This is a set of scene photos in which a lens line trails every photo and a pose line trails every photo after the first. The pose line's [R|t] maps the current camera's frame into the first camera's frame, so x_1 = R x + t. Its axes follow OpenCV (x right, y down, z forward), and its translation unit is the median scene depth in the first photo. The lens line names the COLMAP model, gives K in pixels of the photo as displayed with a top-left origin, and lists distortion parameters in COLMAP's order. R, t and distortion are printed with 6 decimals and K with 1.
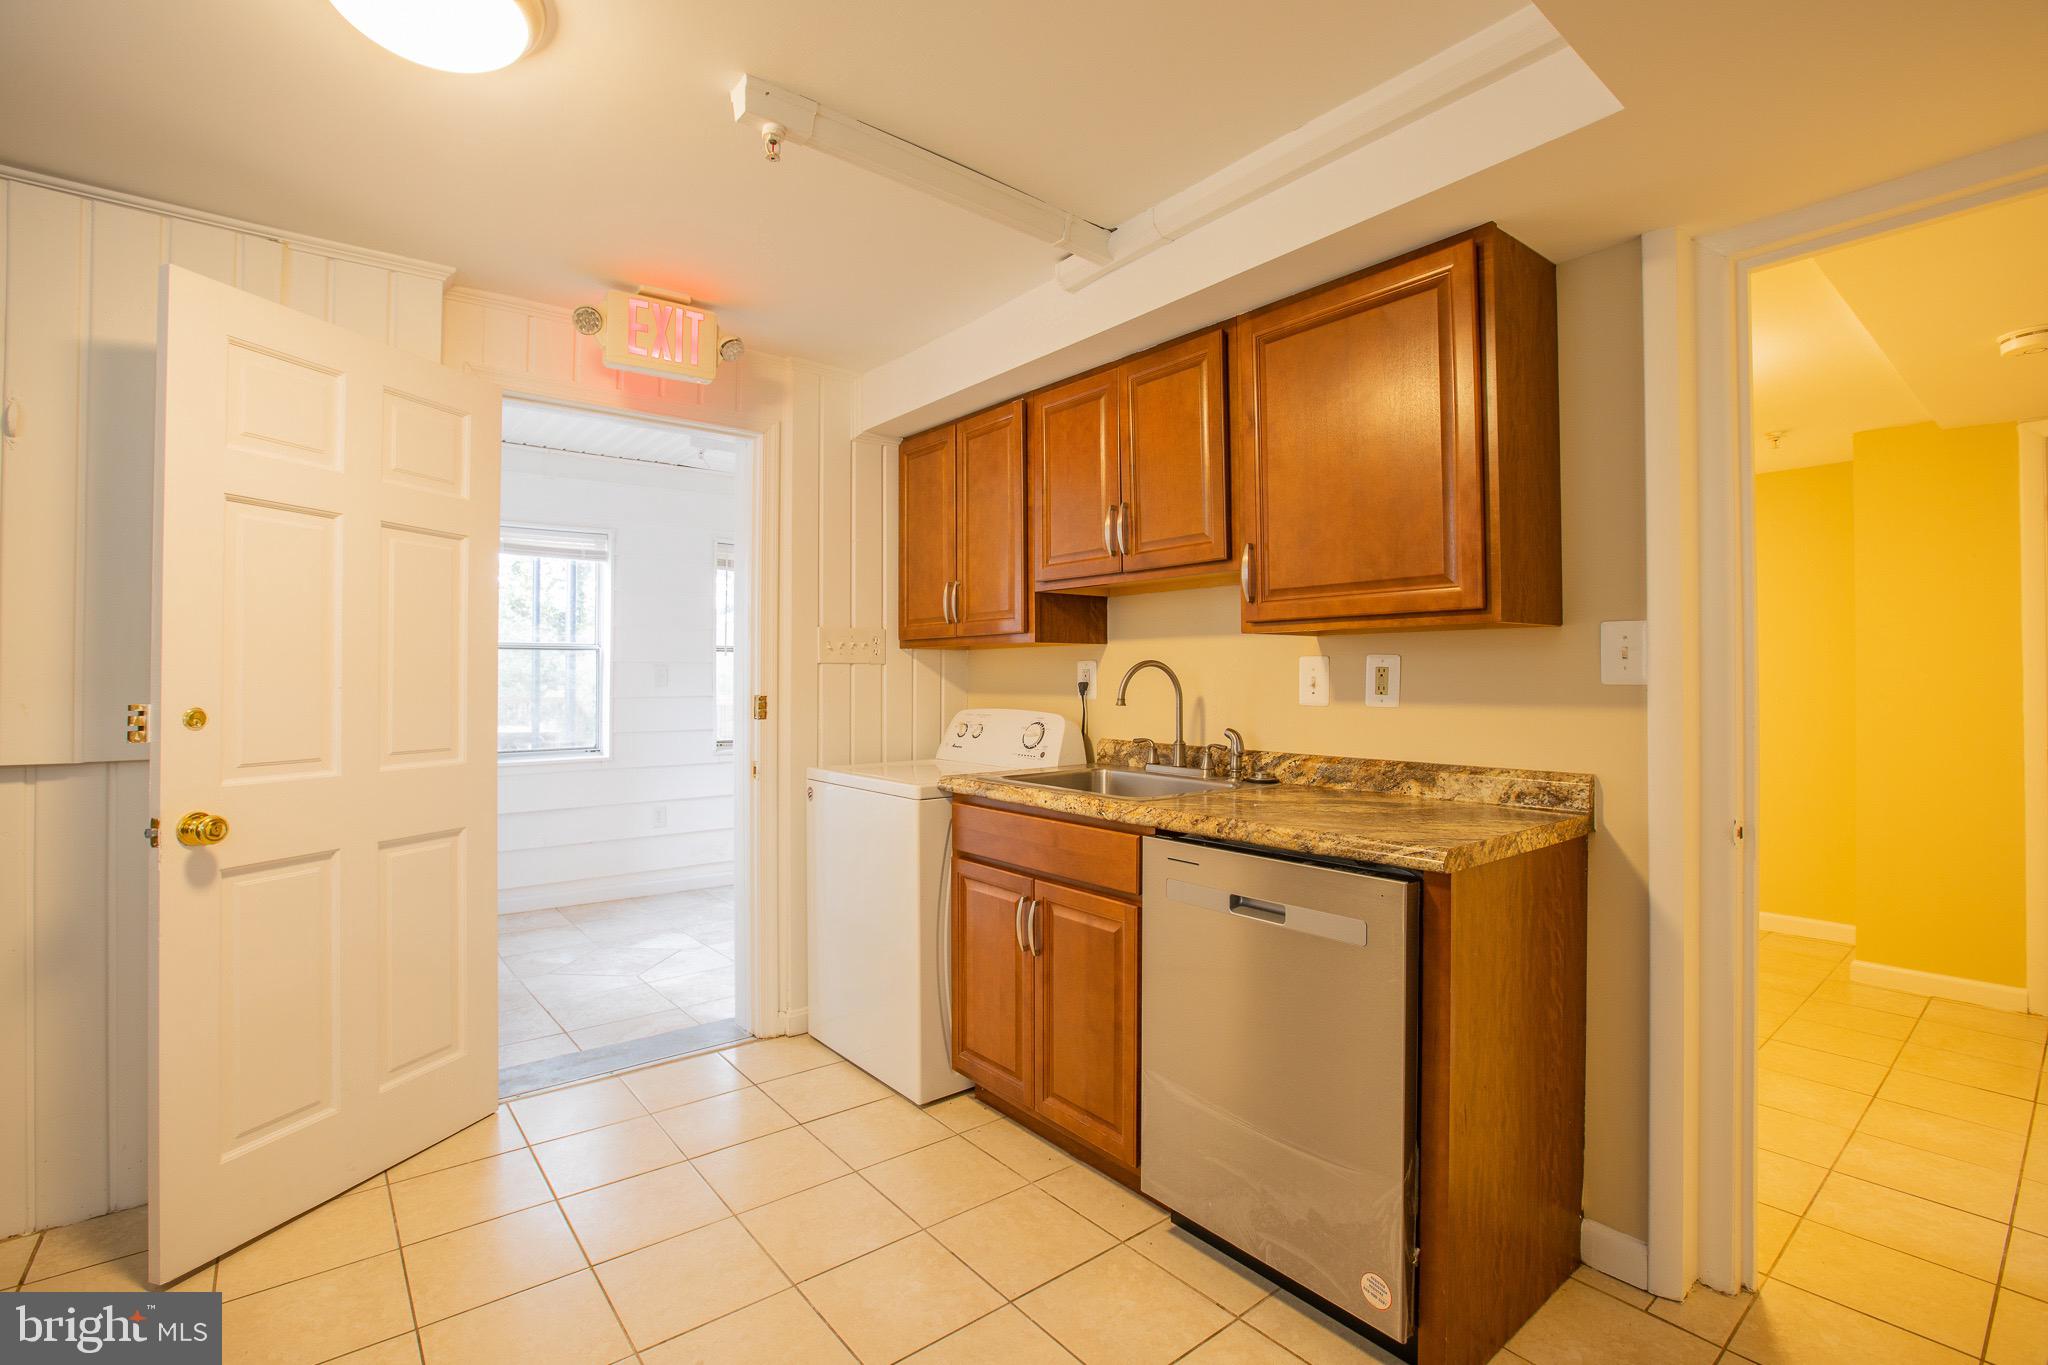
lens RADIAL K [[919.8, 0, 1025.6], [0, 919.8, 675.2], [0, 0, 1]] dist [-0.004698, 0.000947]
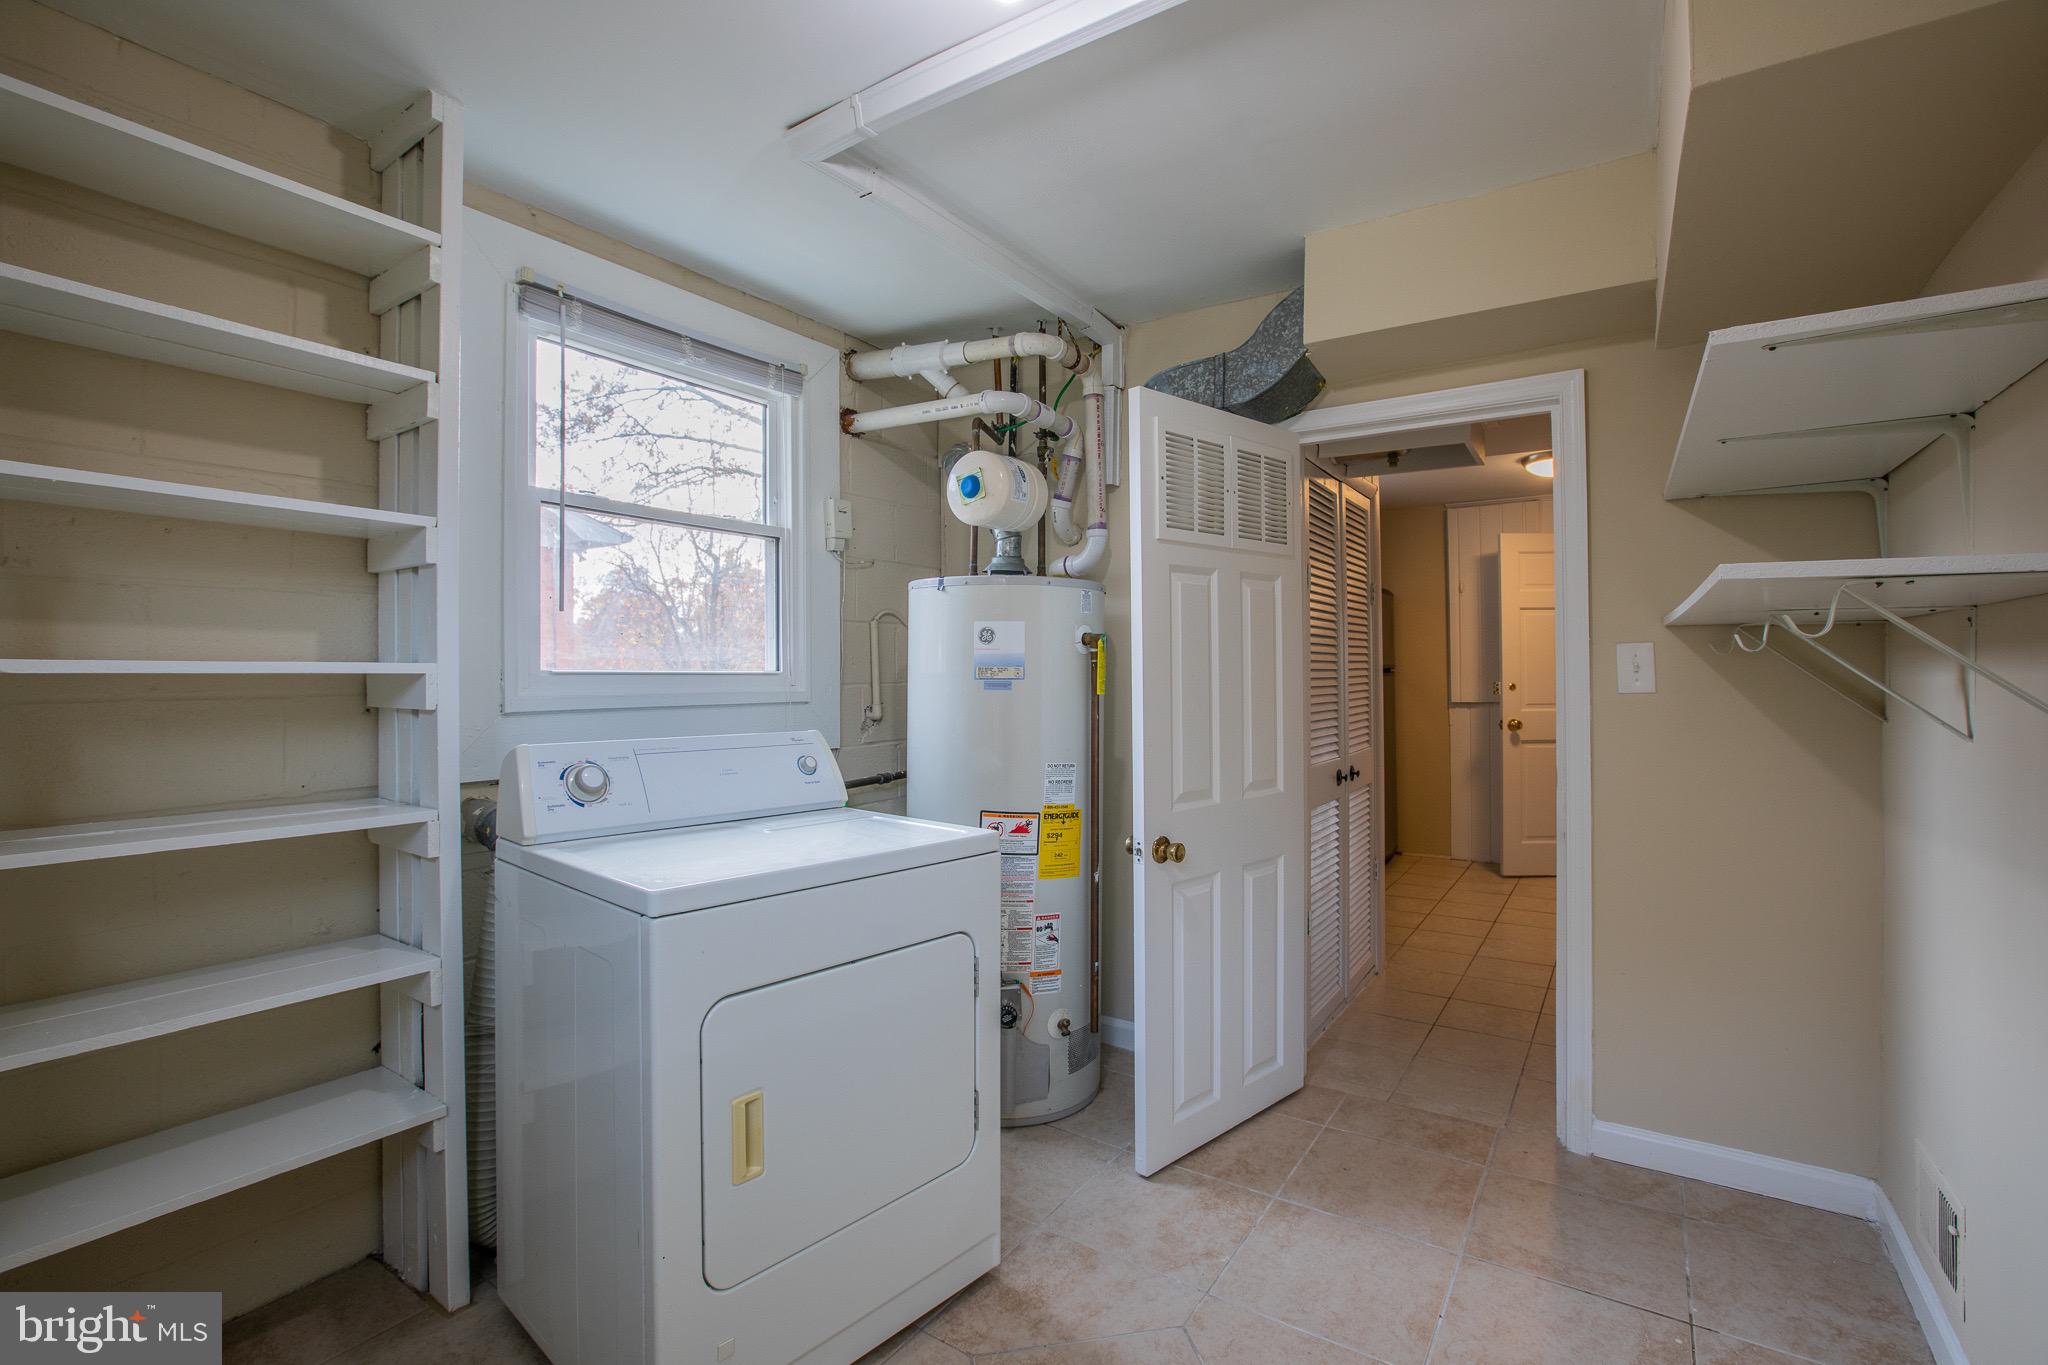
lens RADIAL K [[919.8, 0, 1023.5], [0, 919.8, 666.9], [0, 0, 1]] dist [-0.004698, 0.000947]
pose [[0.299205, -0.016969, -0.954038, 1.363368], [0.021631, 0.999706, -0.010997, -0.015848], [0.953944, -0.017346, 0.299484, -1.302300]]
